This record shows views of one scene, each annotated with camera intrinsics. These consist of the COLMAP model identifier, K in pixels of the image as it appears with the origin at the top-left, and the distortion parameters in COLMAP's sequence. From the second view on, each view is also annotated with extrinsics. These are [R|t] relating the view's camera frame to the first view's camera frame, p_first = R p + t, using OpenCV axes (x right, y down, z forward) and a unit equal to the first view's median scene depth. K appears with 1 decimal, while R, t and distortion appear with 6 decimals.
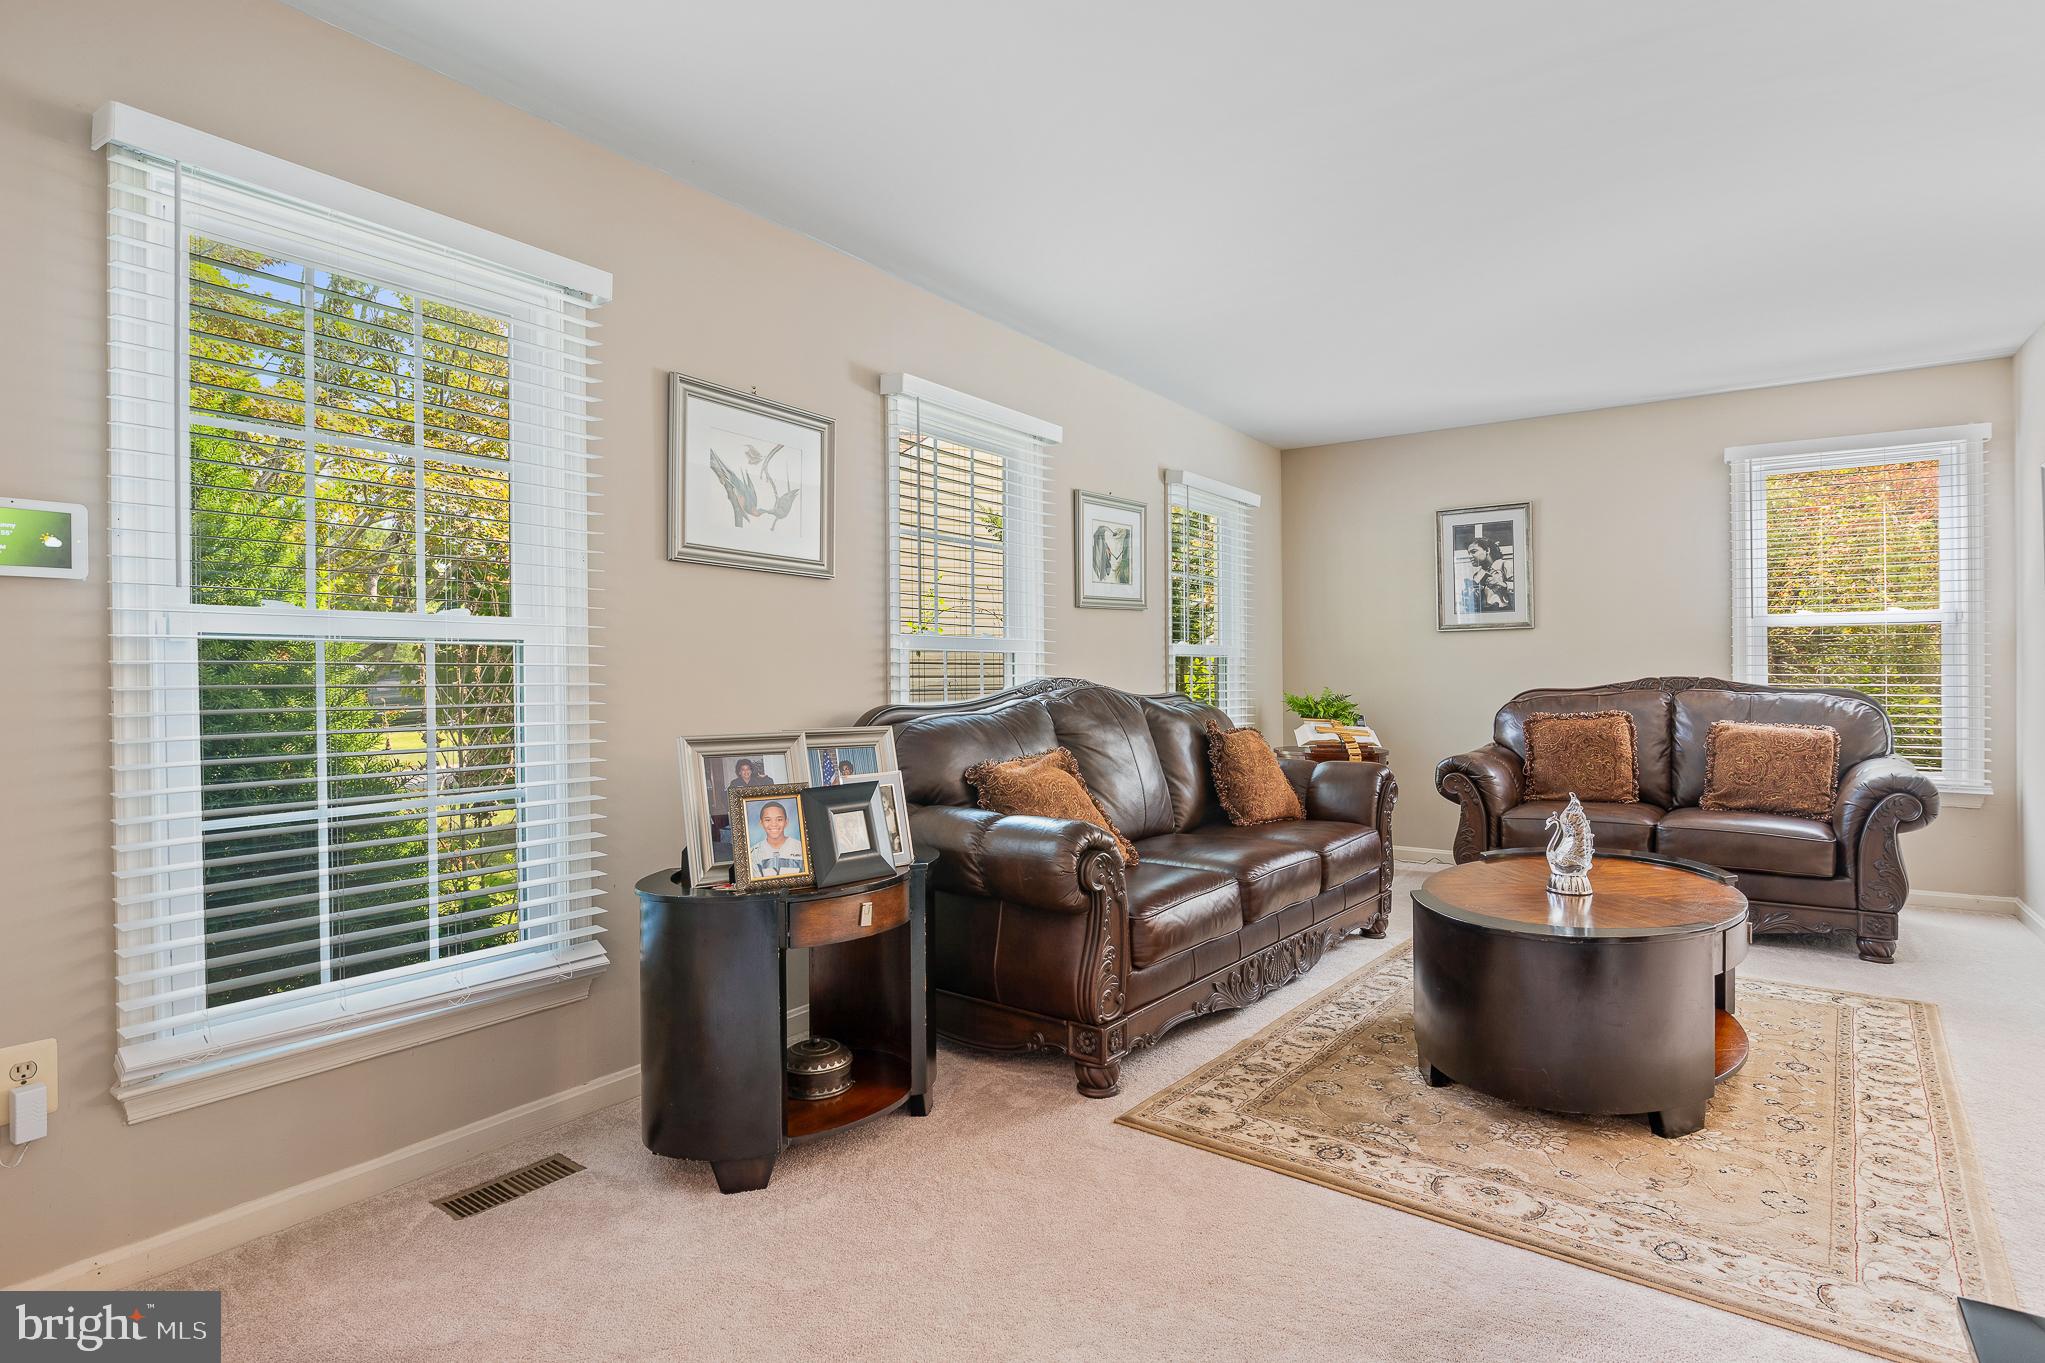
lens RADIAL K [[1070.2, 0, 1018.9], [0, 1070.2, 677.8], [0, 0, 1]] dist [-0.008000, -0.001947]
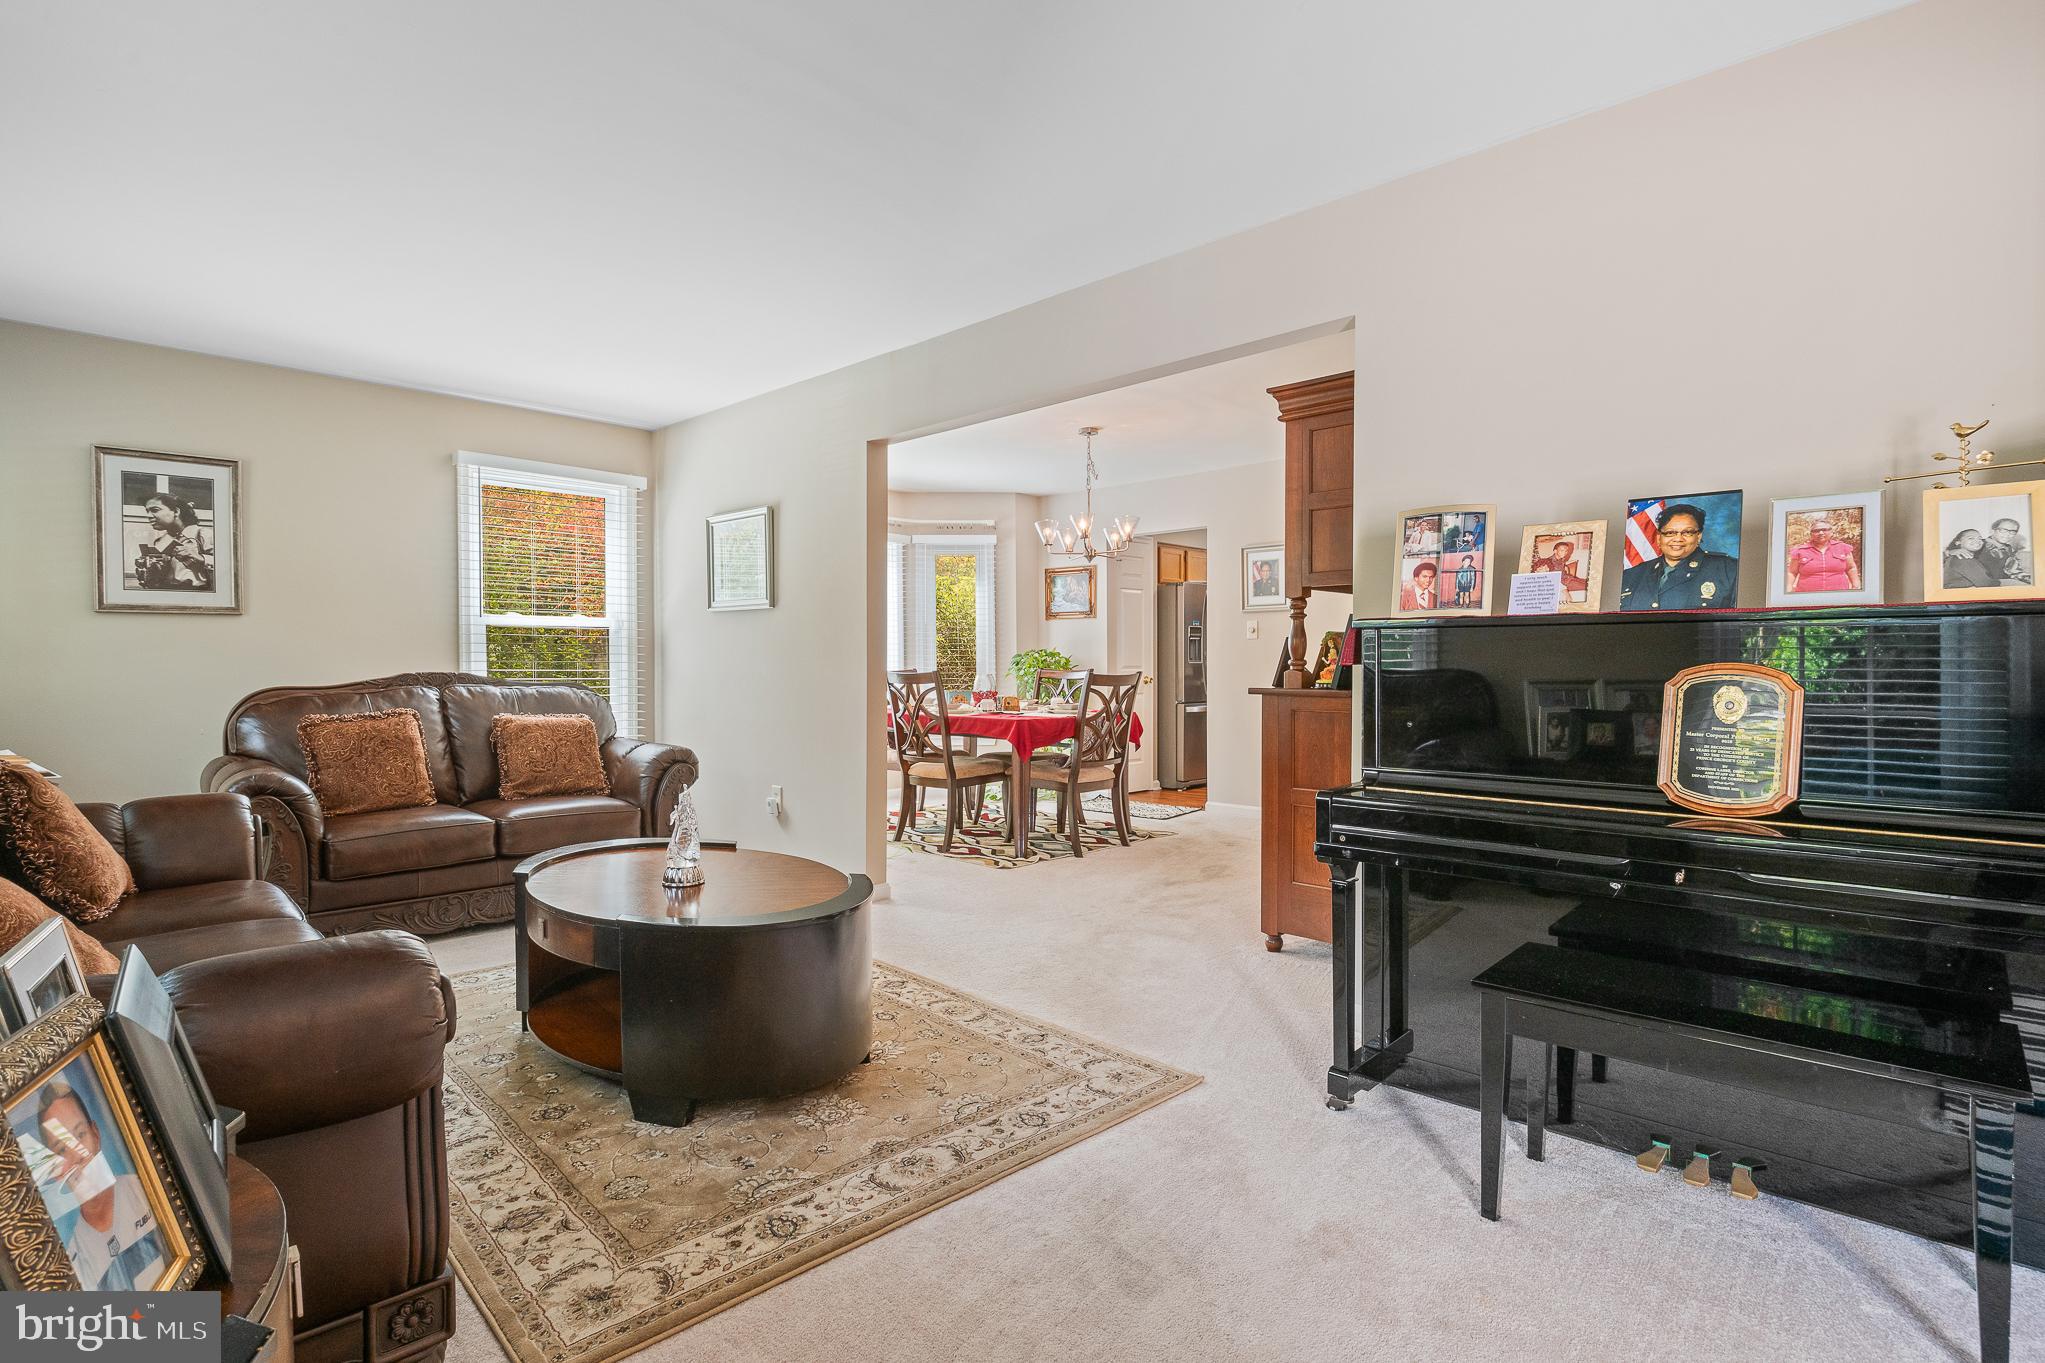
lens RADIAL K [[1000.2, 0, 1017.8], [0, 1000.2, 678.3], [0, 0, 1]] dist [-0.017401, -0.000552]
pose [[0.127761, -0.009144, 0.991763, -0.243859], [0.004494, 0.999953, 0.008641, -0.001028], [-0.991795, 0.003353, 0.127796, 0.366480]]
